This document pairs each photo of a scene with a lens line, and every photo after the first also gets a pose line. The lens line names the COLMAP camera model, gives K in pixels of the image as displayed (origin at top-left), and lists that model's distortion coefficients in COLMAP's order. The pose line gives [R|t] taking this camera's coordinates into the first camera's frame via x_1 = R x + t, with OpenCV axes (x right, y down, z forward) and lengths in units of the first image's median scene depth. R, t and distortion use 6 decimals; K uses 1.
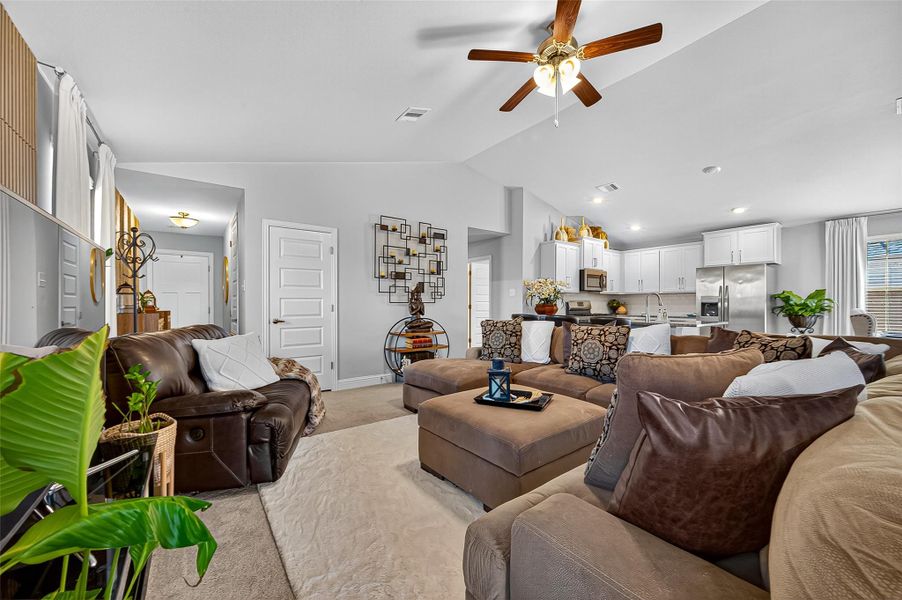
lens RADIAL K [[352.1, 0, 460.7], [0, 352.1, 300.6], [0, 0, 1]] dist [0.005311, -0.001227]
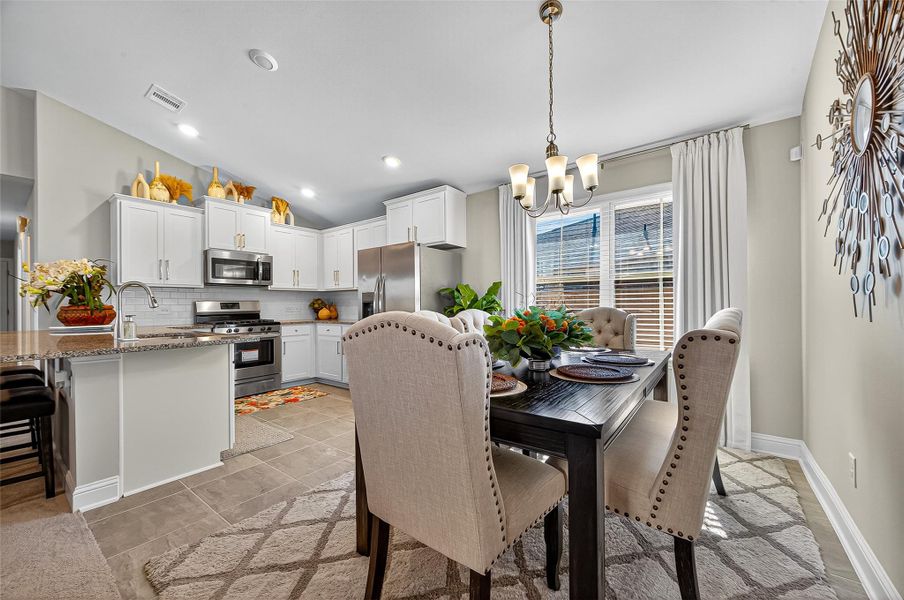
lens RADIAL K [[352.9, 0, 449.9], [0, 352.9, 303.4], [0, 0, 1]] dist [0.005311, -0.001227]
pose [[0.962528, -0.007511, 0.271077, 0.769102], [0.006428, 0.999967, 0.004885, 0.007440], [-0.271105, -0.002960, 0.962545, 0.360908]]
